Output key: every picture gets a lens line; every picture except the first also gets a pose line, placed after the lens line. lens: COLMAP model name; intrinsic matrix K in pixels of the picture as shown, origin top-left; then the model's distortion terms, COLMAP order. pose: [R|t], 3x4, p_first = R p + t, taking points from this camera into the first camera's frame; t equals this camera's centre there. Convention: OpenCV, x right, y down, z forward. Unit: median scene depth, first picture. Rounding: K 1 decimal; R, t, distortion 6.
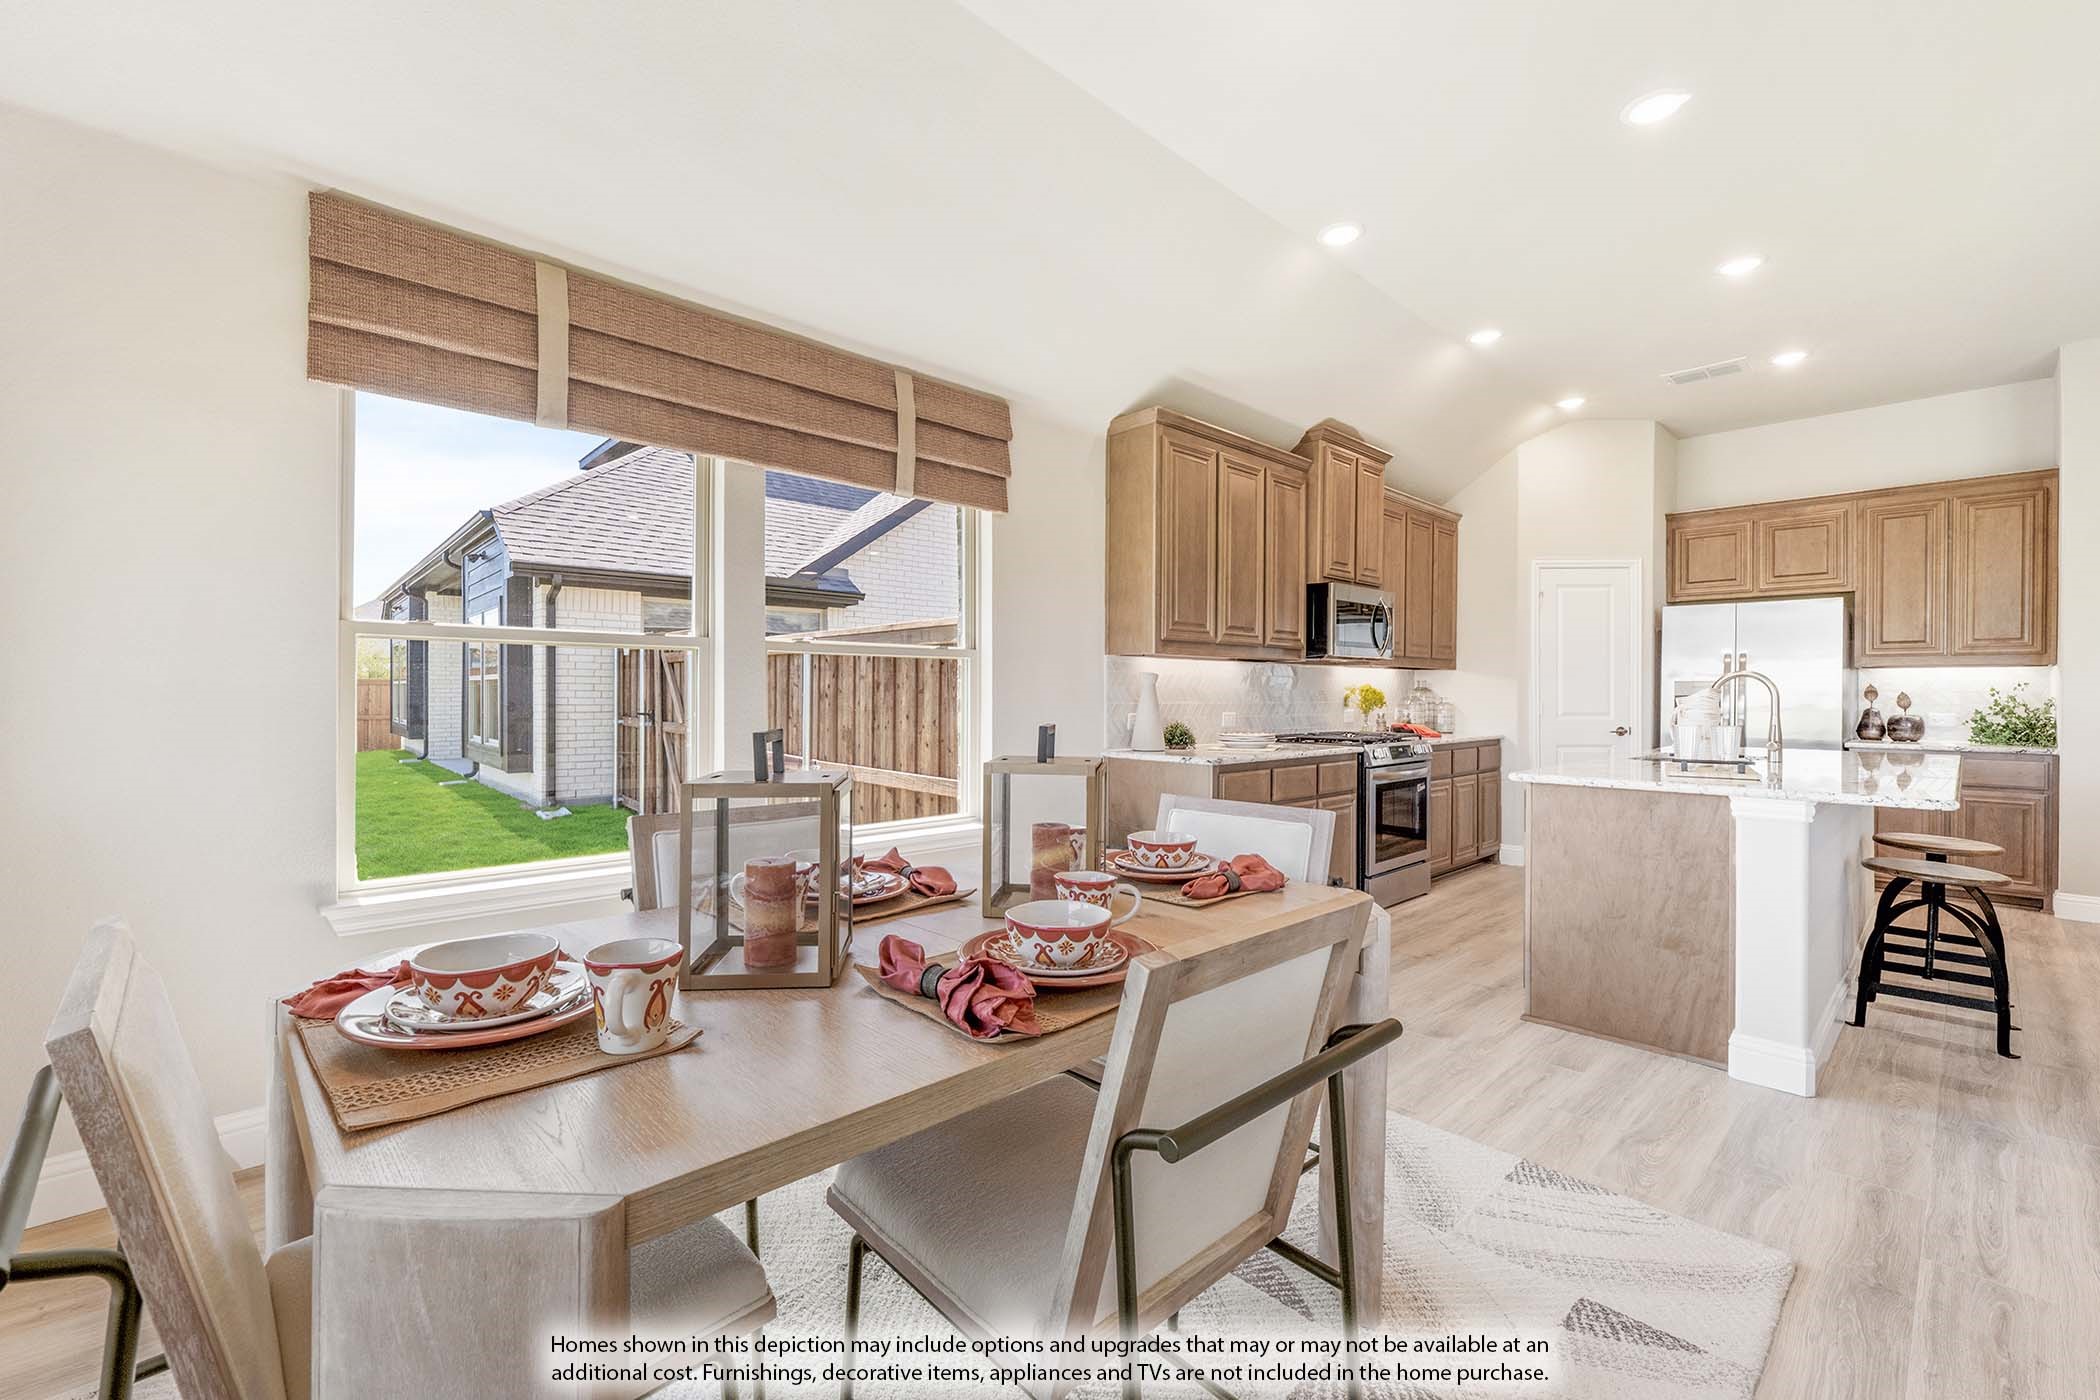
lens RADIAL K [[899.9, 0, 1050.0], [0, 899.9, 700.0], [0, 0, 1]] dist [0.000429, 0.000109]
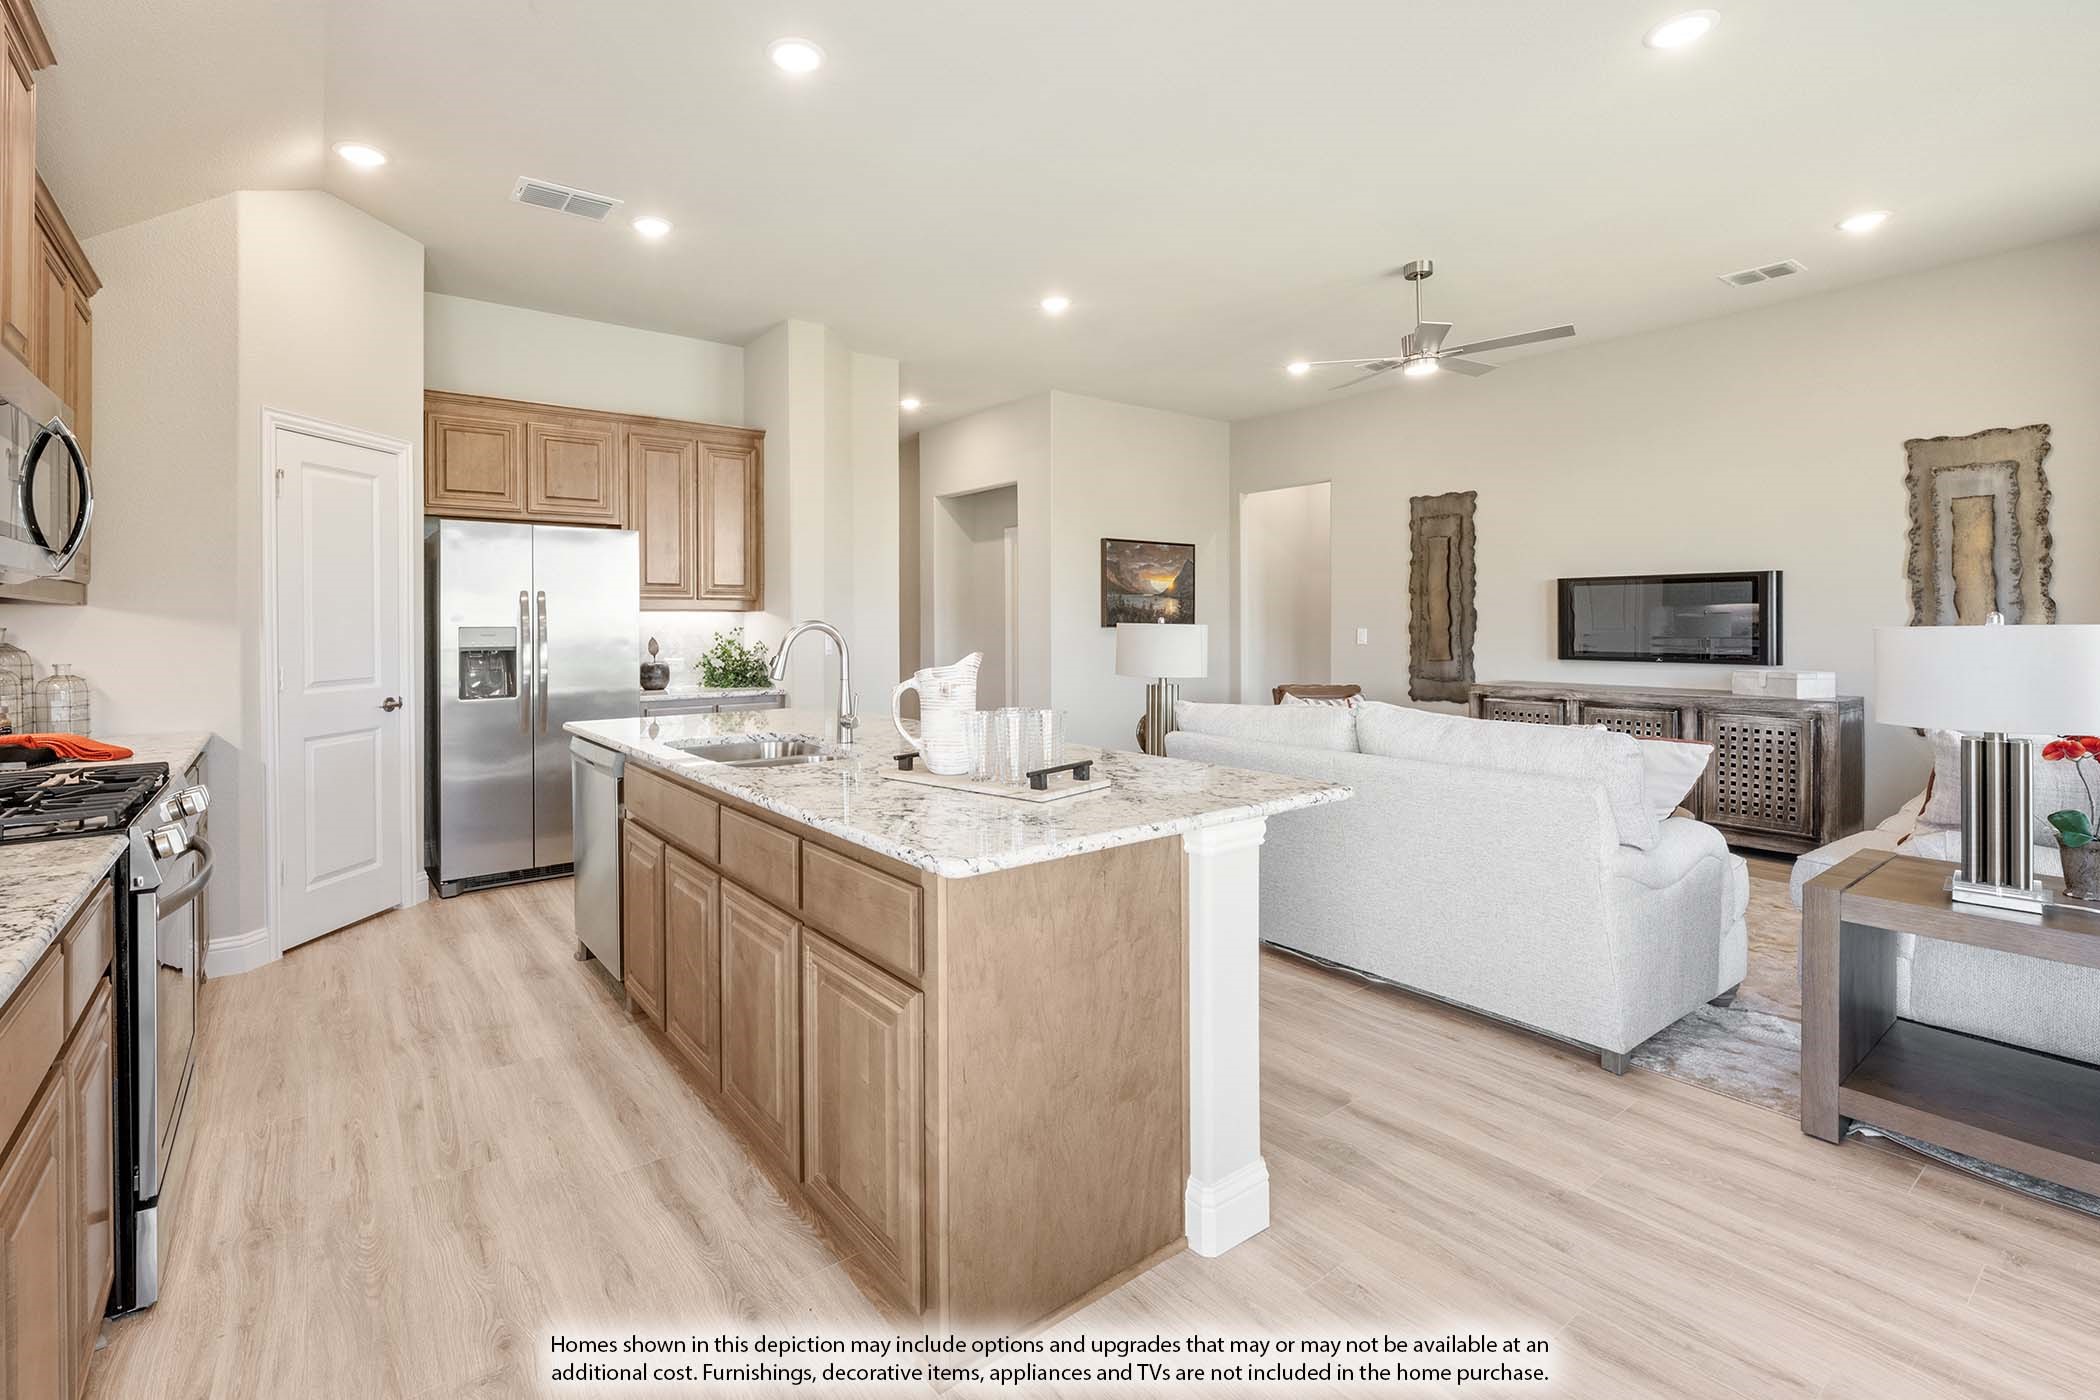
lens RADIAL K [[927.9, 0, 974.5], [0, 927.9, 628.8], [0, 0, 1]] dist [-0.000542, 0.000253]
pose [[0.145709, -0.010327, 0.989274, 0.039324], [0.014052, 0.999866, 0.008368, -0.022910], [-0.989228, 0.012682, 0.145834, 0.565445]]
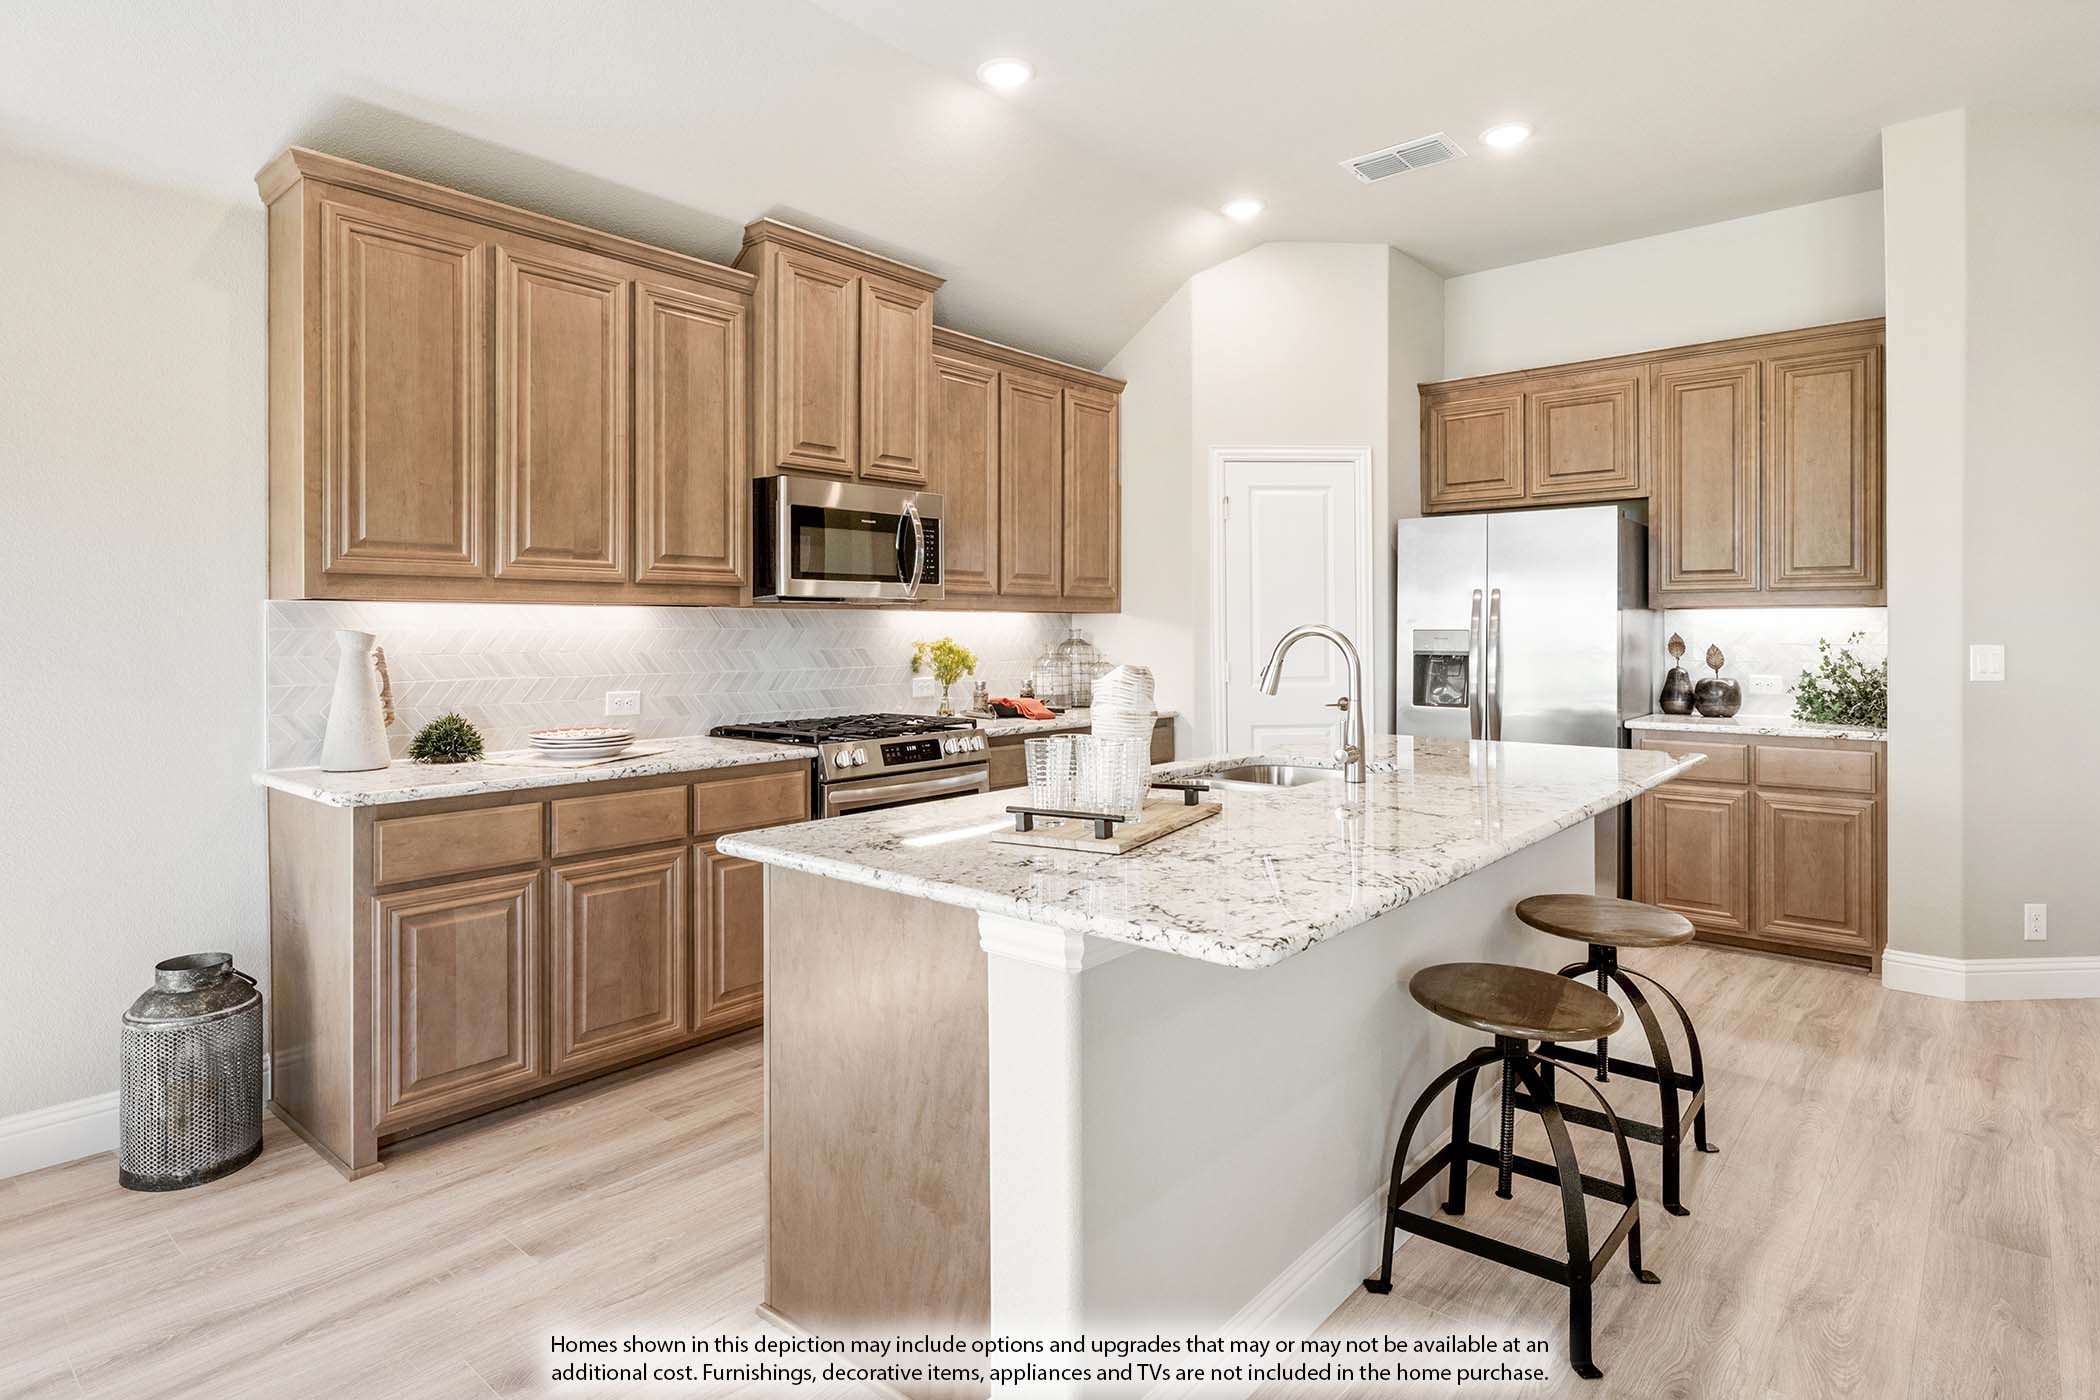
lens RADIAL K [[1123.1, 0, 1054.7], [0, 1123.1, 633.4], [0, 0, 1]] dist [-0.000939, 0.000154]
pose [[0.995323, -0.006538, 0.096377, 0.393924], [0.006961, 0.999968, -0.004052, -0.018769], [-0.096348, 0.004704, 0.995337, 0.213179]]
